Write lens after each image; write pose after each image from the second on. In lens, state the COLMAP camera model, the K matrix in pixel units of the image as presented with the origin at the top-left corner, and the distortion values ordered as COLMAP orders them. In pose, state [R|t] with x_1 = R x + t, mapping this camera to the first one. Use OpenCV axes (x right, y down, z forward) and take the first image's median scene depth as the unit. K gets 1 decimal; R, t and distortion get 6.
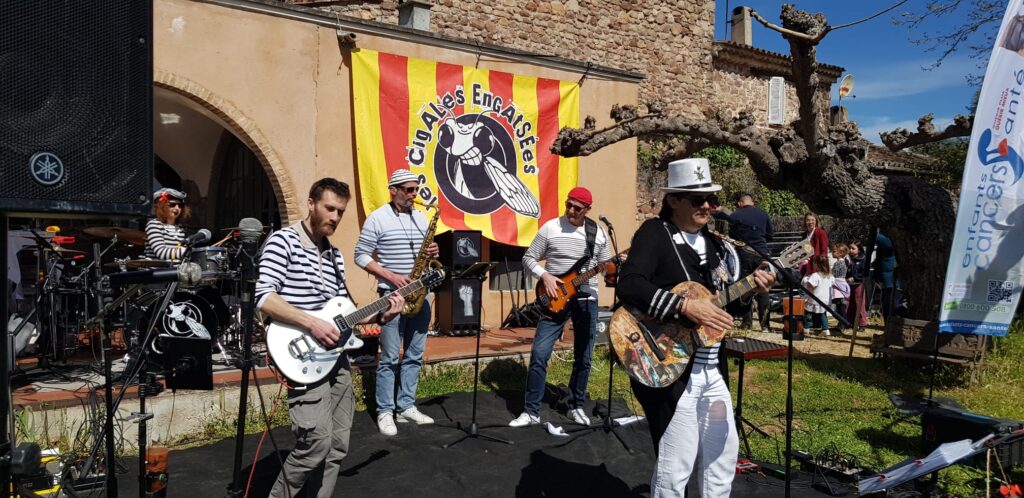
lens RADIAL K [[796.6, 0, 512.0], [0, 796.6, 249.0], [0, 0, 1]] dist [0.075995, -0.226381]
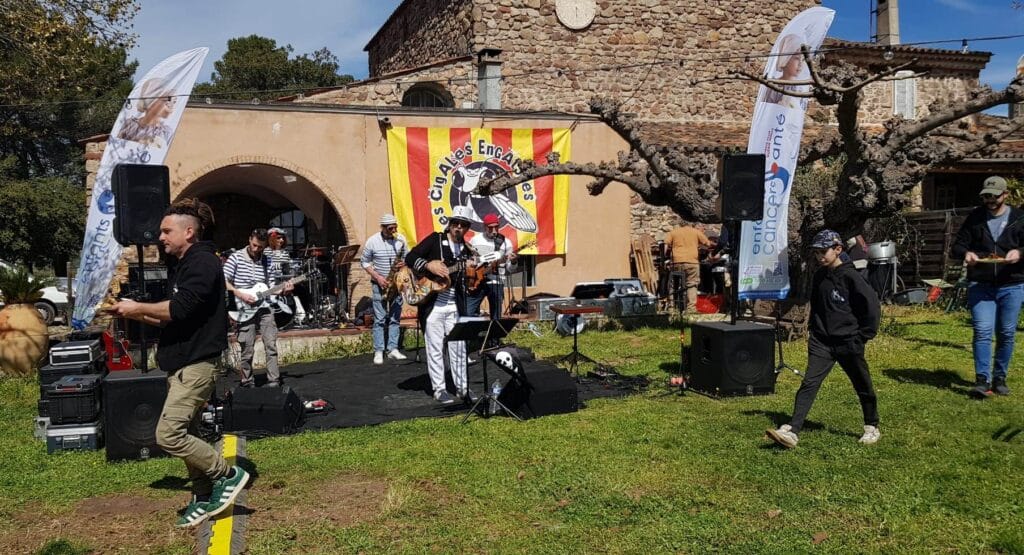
lens RADIAL K [[921.2, 0, 469.3], [0, 921.2, 277.6], [0, 0, 1]] dist [0.078755, -0.221972]
pose [[0.947981, -0.034098, -0.316494, 0.438588], [0.036303, 0.999340, 0.001071, 0.032704], [0.316249, -0.012505, 0.948594, -0.544347]]
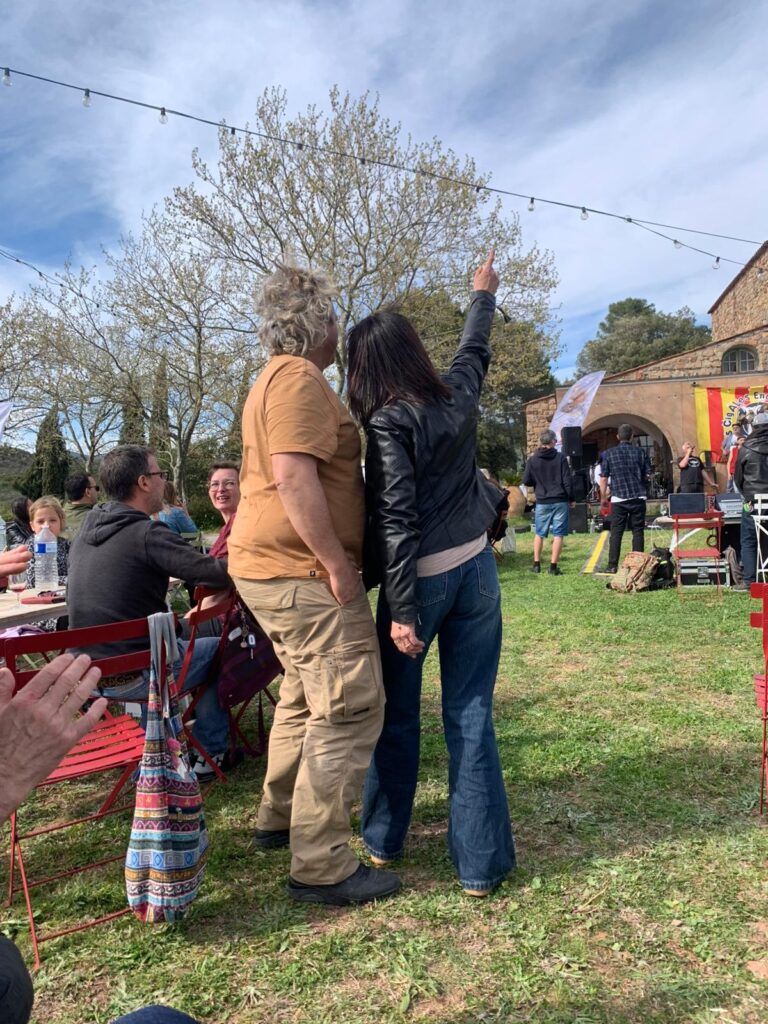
lens RADIAL K [[790.1, 0, 384.0], [0, 790.1, 512.0], [0, 0, 1]] dist [0.153431, -0.228637]
pose [[0.655609, -0.026793, -0.754625, 1.030552], [0.049108, 0.998767, 0.007203, 0.086315], [0.753502, -0.041781, 0.656117, -1.426823]]
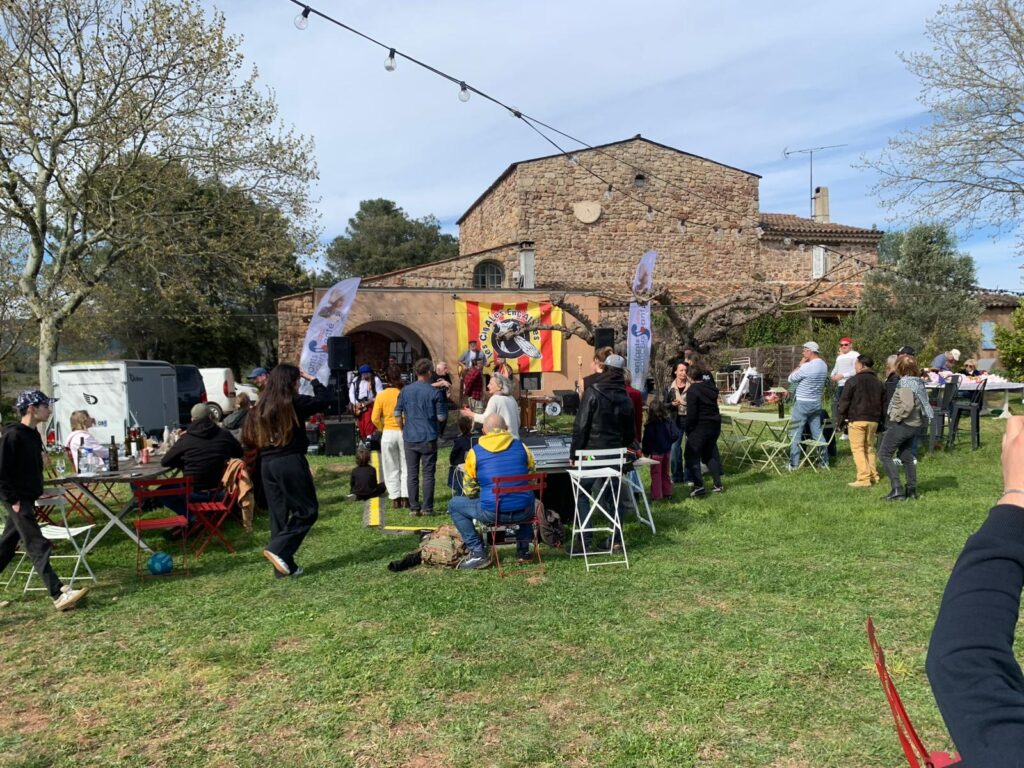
lens RADIAL K [[815.1, 0, 510.9], [0, 815.1, 399.1], [0, 0, 1]] dist [0.038548, -0.002916]
pose [[0.925183, -0.021907, -0.378889, 0.896805], [0.030586, 0.999389, 0.016902, 0.037035], [0.378288, -0.027227, 0.925288, -1.315354]]
